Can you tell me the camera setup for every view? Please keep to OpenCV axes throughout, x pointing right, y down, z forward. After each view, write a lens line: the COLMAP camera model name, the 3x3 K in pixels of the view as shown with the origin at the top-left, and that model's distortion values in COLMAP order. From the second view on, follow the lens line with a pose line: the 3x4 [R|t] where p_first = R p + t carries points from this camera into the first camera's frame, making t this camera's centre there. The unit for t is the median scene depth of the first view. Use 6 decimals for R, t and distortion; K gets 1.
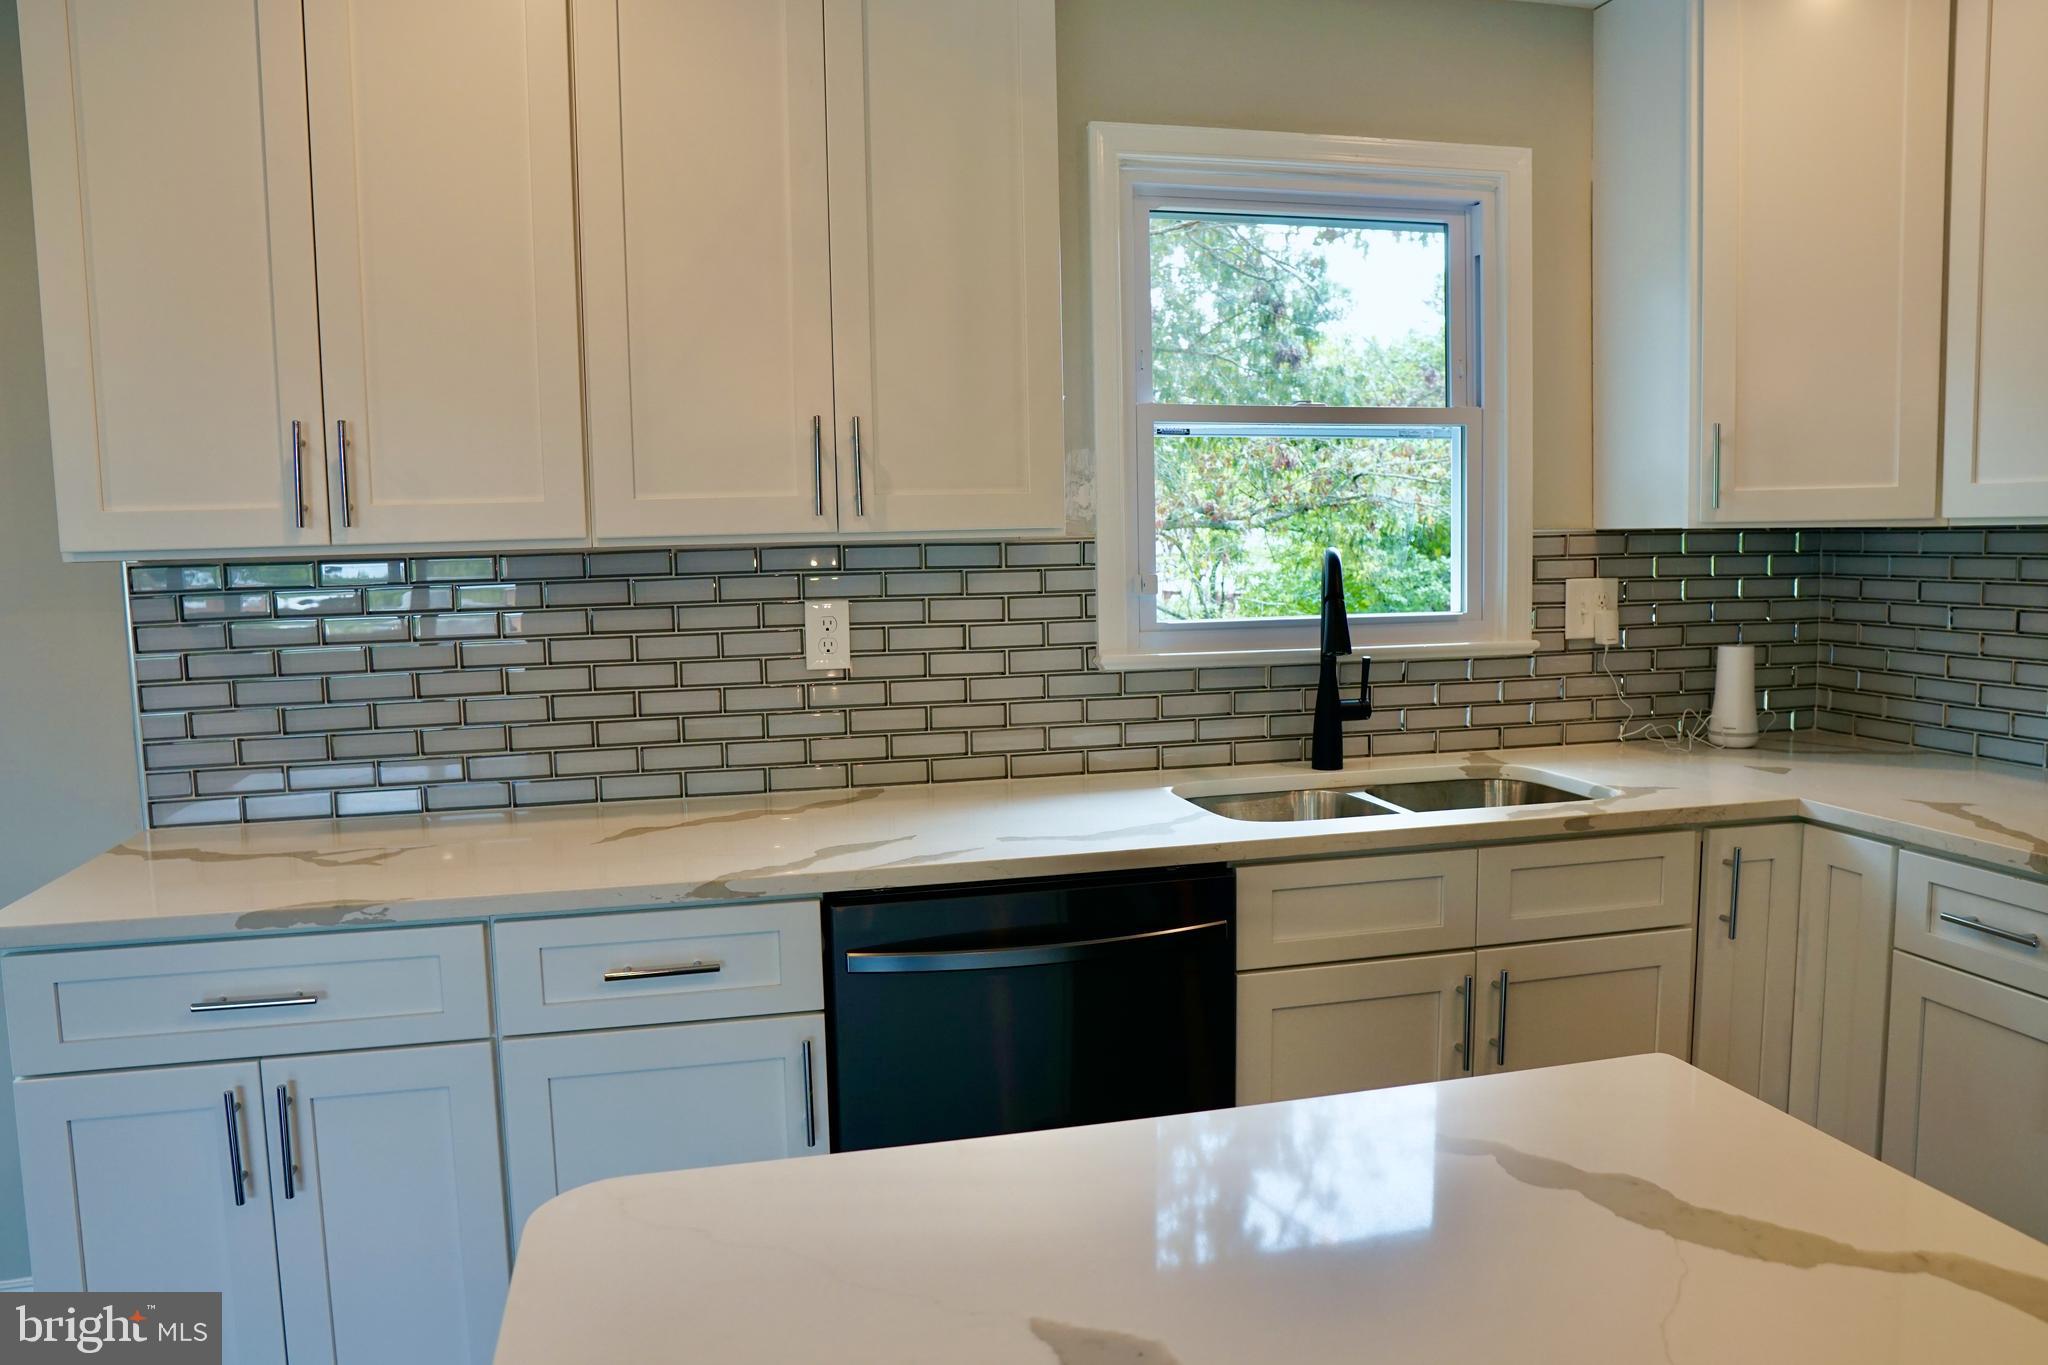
lens RADIAL K [[1449.6, 0, 1021.0], [0, 1449.6, 674.7], [0, 0, 1]] dist [-0.093557, 0.052130]
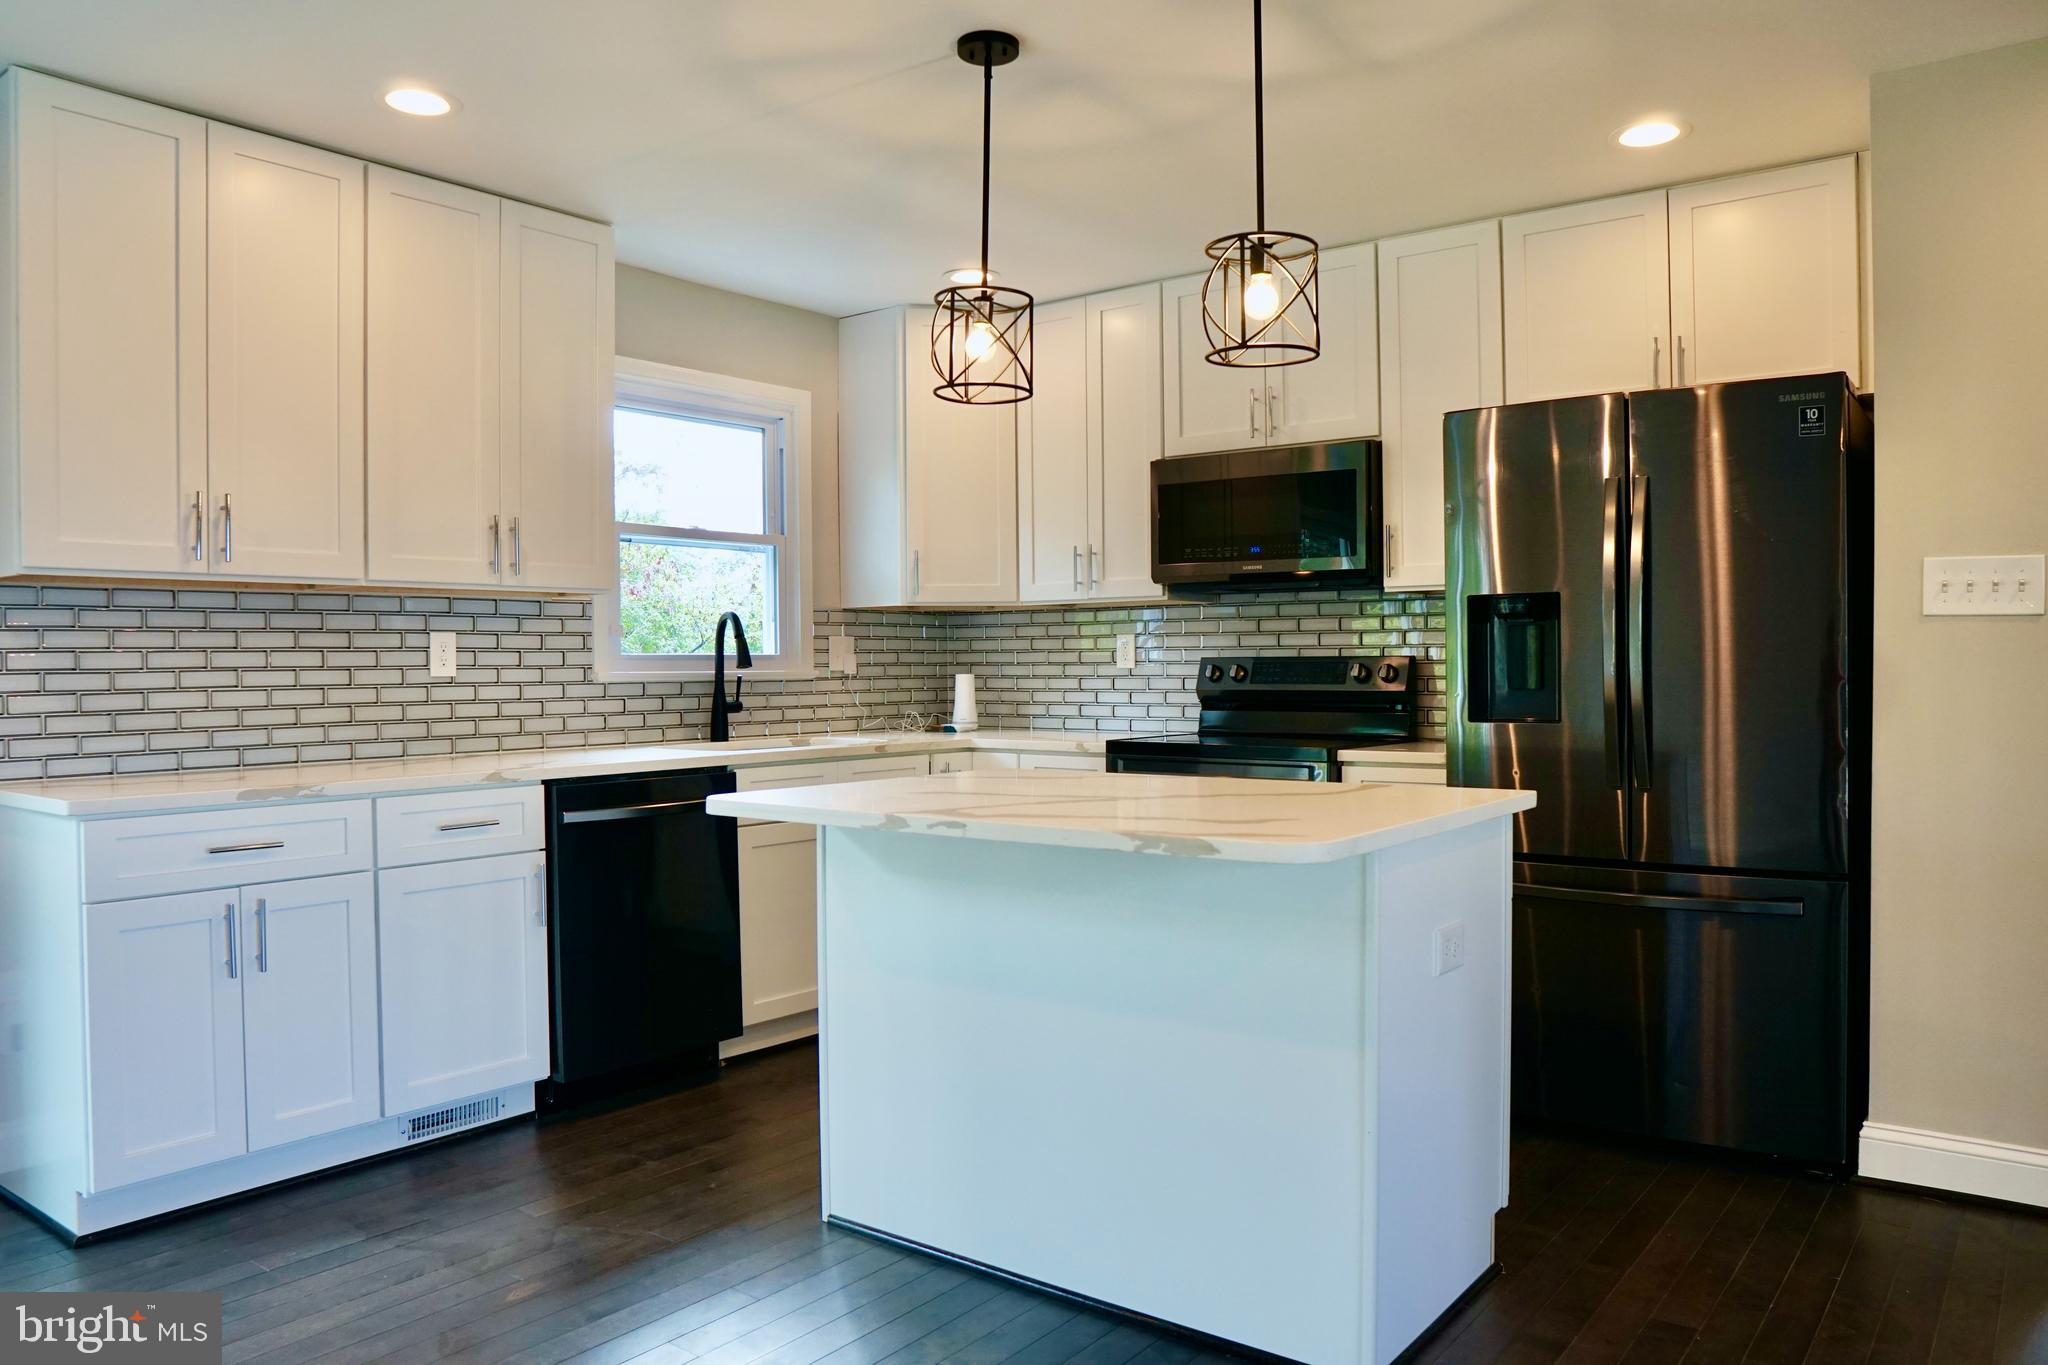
lens RADIAL K [[1449.6, 0, 1024.7], [0, 1449.6, 676.7], [0, 0, 1]] dist [-0.093557, 0.052130]
pose [[0.781875, 0.006555, 0.623401, -0.575843], [0.052582, 0.995688, -0.076419, 0.140315], [-0.621214, 0.092529, 0.778159, -0.556805]]
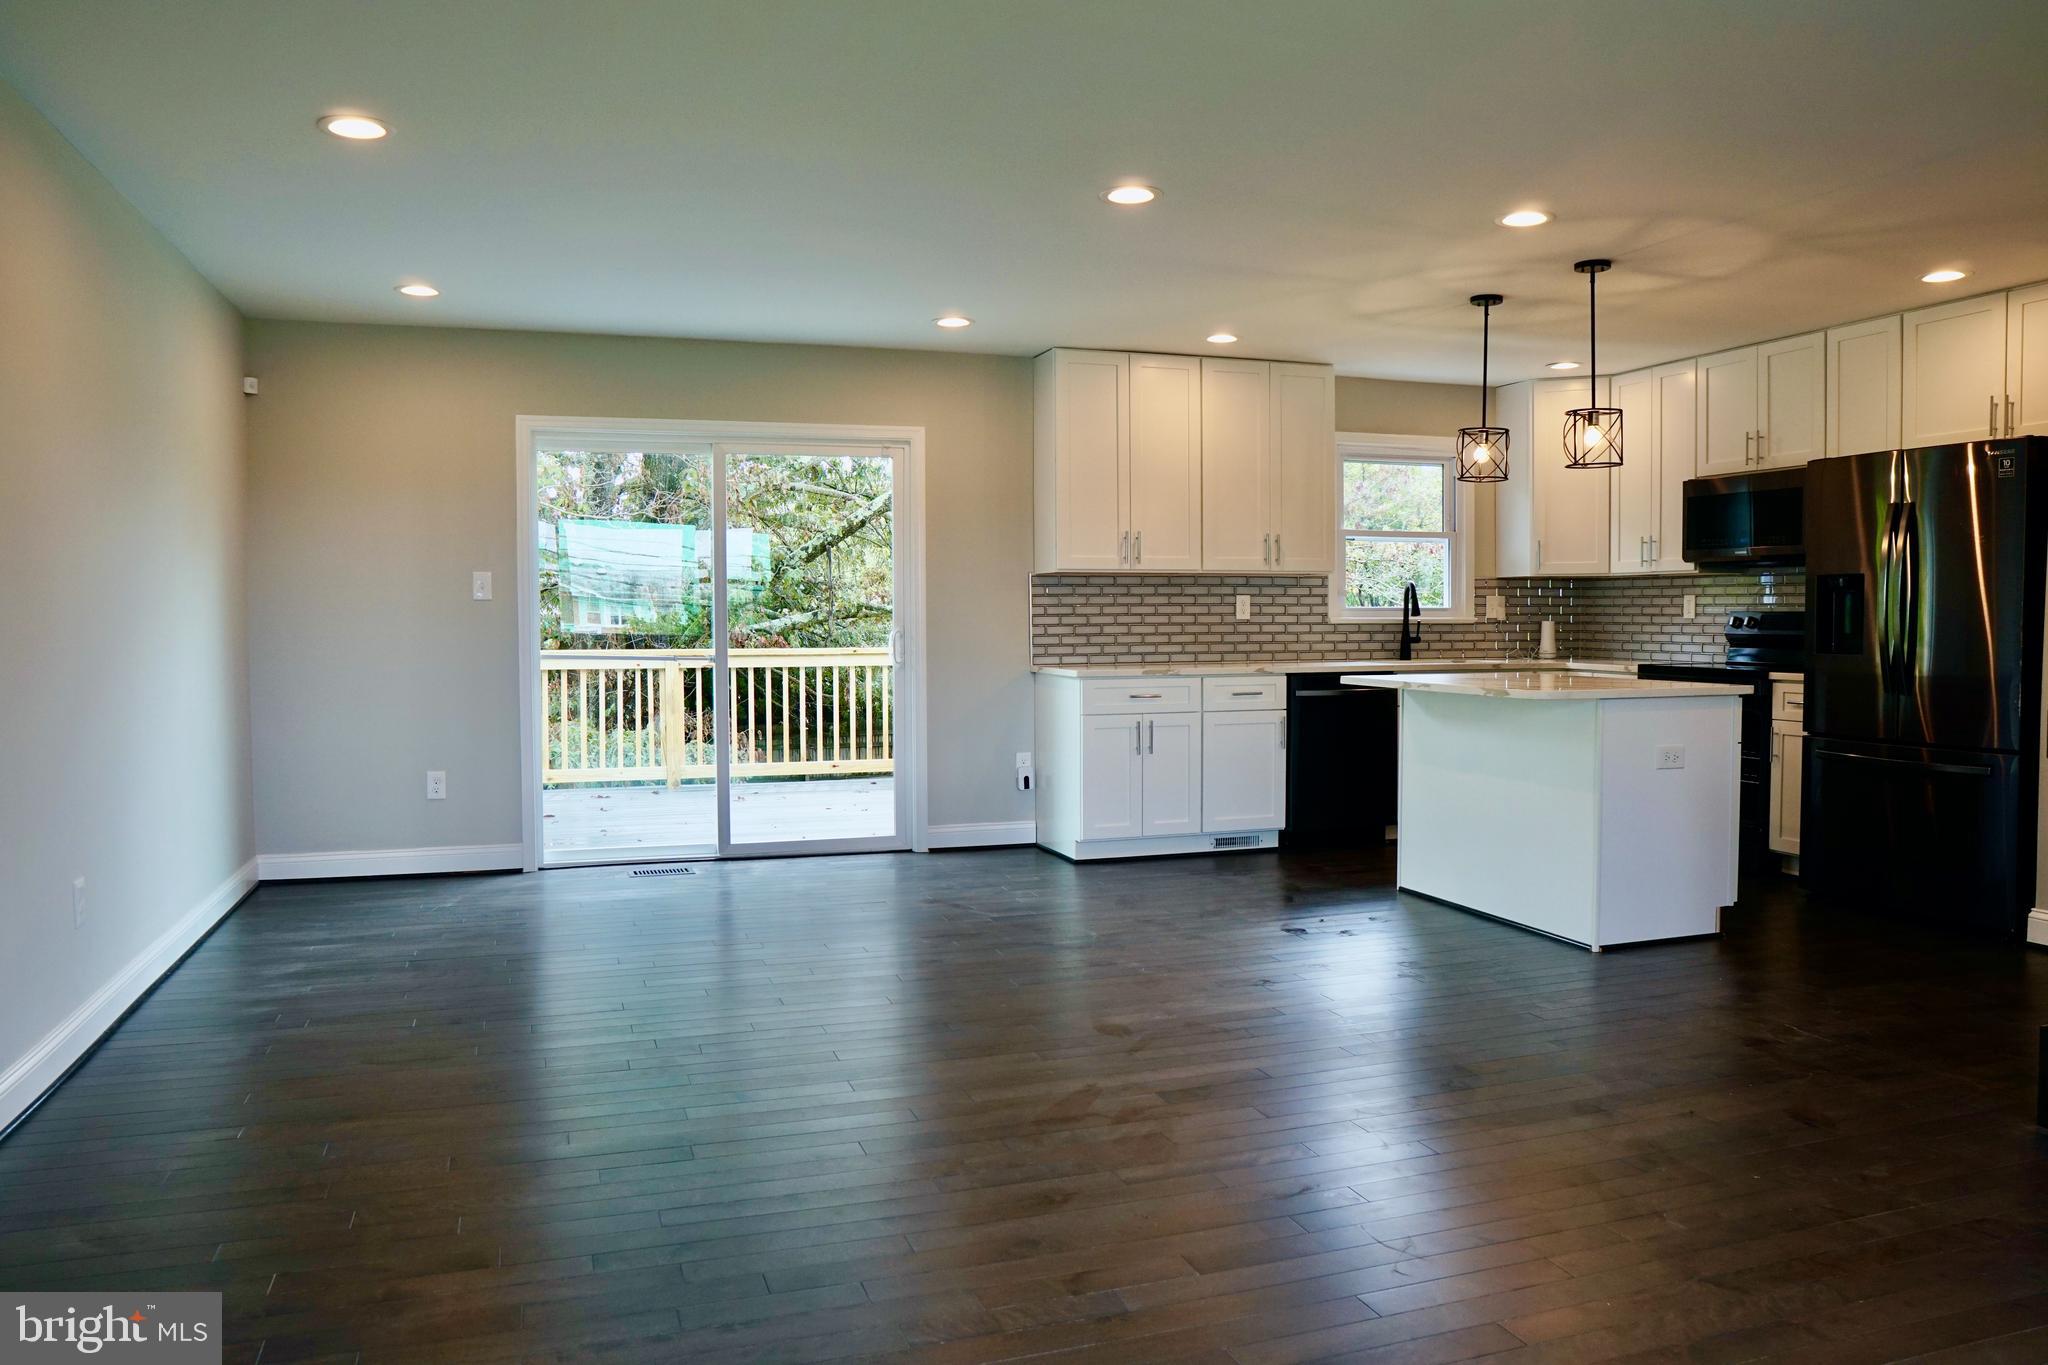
lens RADIAL K [[1449.6, 0, 1025.6], [0, 1449.6, 689.5], [0, 0, 1]] dist [-0.093557, 0.052130]
pose [[0.995673, 0.010537, 0.092328, -0.792028], [-0.006526, 0.999026, -0.043639, 0.252846], [-0.092698, 0.042848, 0.994772, -1.735756]]
